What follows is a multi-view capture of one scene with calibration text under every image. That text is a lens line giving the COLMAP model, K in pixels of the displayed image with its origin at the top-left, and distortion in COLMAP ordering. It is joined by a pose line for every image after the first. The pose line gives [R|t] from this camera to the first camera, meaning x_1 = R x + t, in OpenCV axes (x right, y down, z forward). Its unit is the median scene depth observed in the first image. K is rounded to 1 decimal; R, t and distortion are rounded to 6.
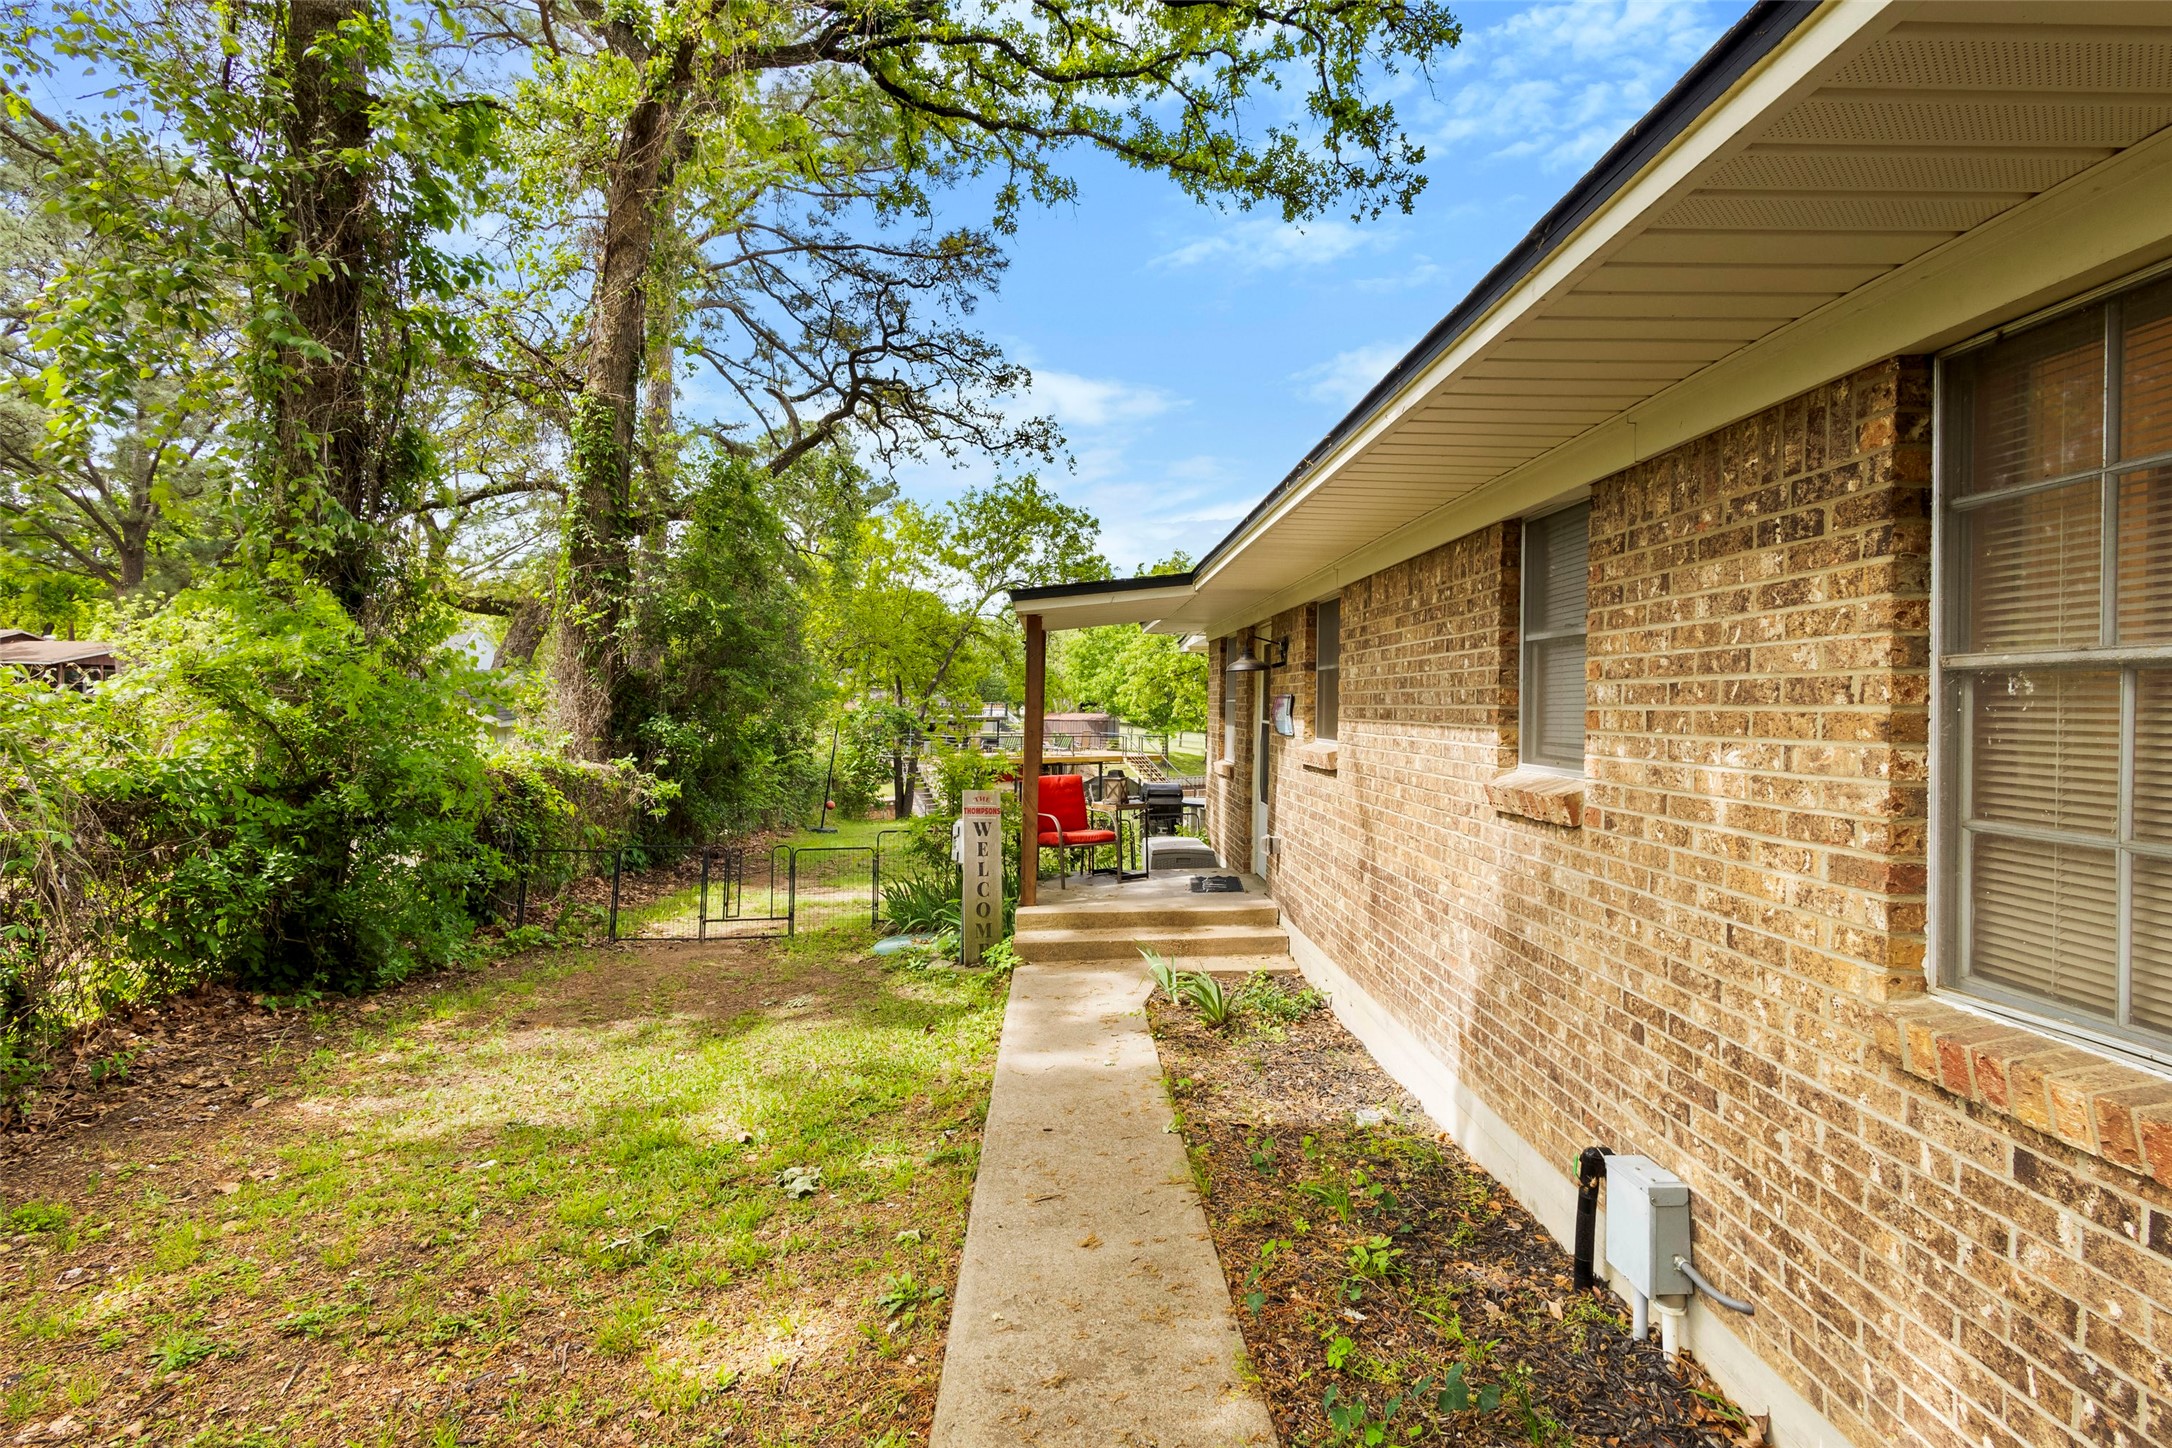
lens RADIAL K [[1003.8, 0, 1066.0], [0, 1003.8, 711.8], [0, 0, 1]] dist [0.011138, -0.000329]
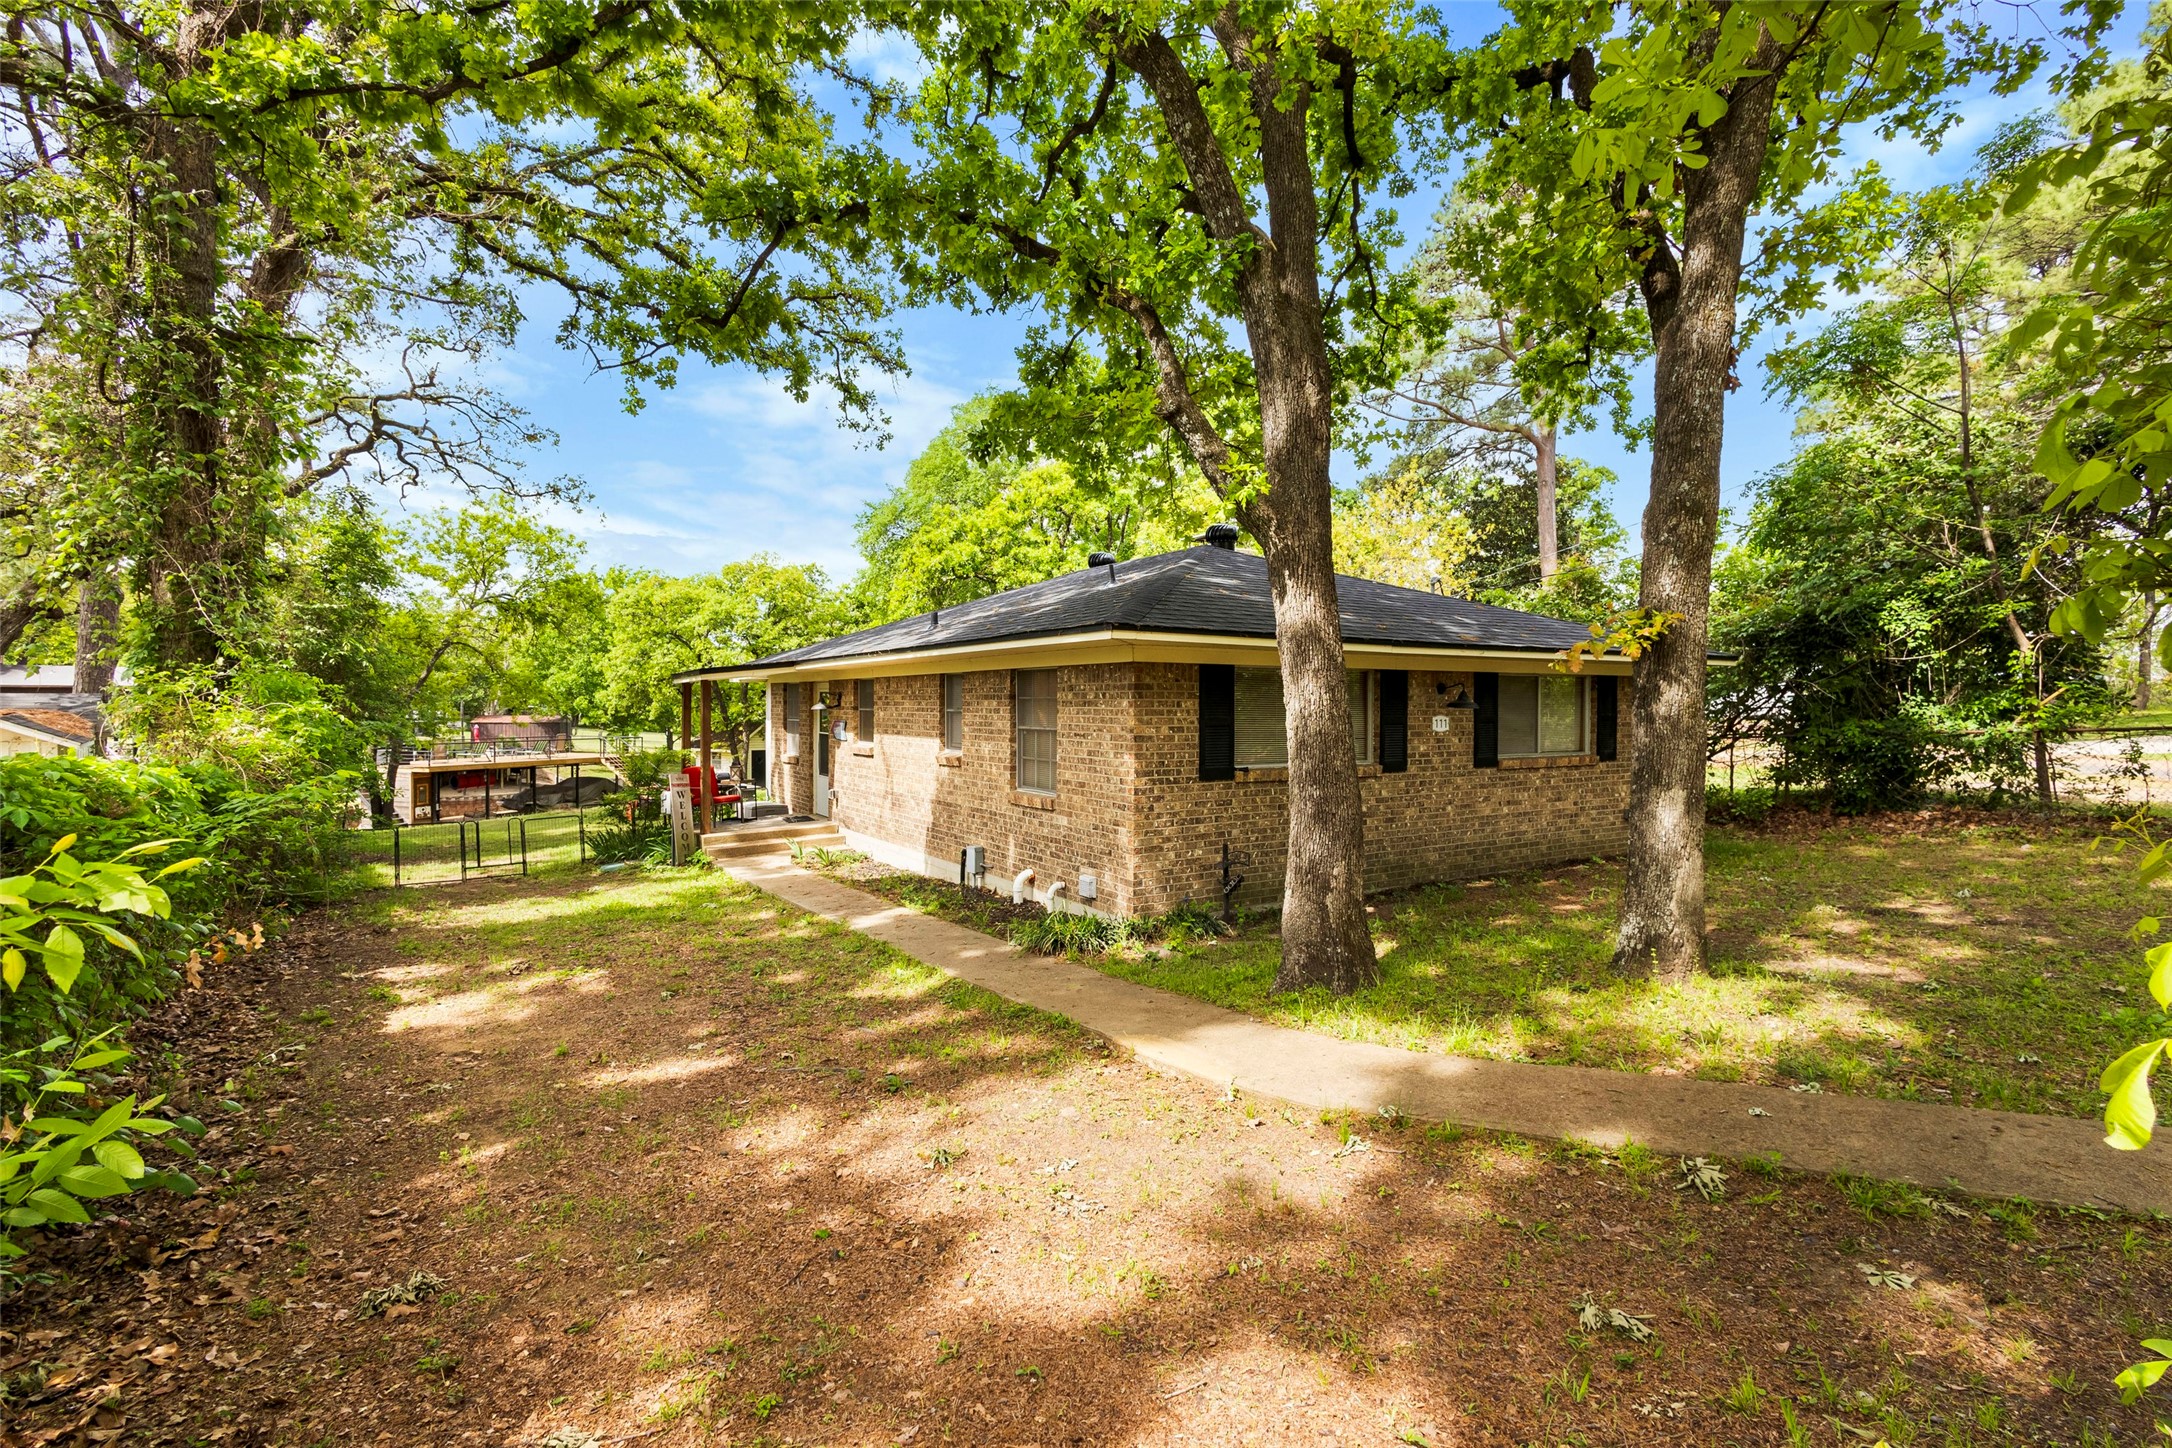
lens RADIAL K [[1003.8, 0, 1081.3], [0, 1003.8, 713.5], [0, 0, 1]] dist [0.011138, -0.000329]
pose [[0.845877, -0.016121, 0.533135, -0.425224], [0.011704, 0.999863, 0.011663, -0.045226], [-0.533250, -0.003626, 0.845950, -0.928455]]
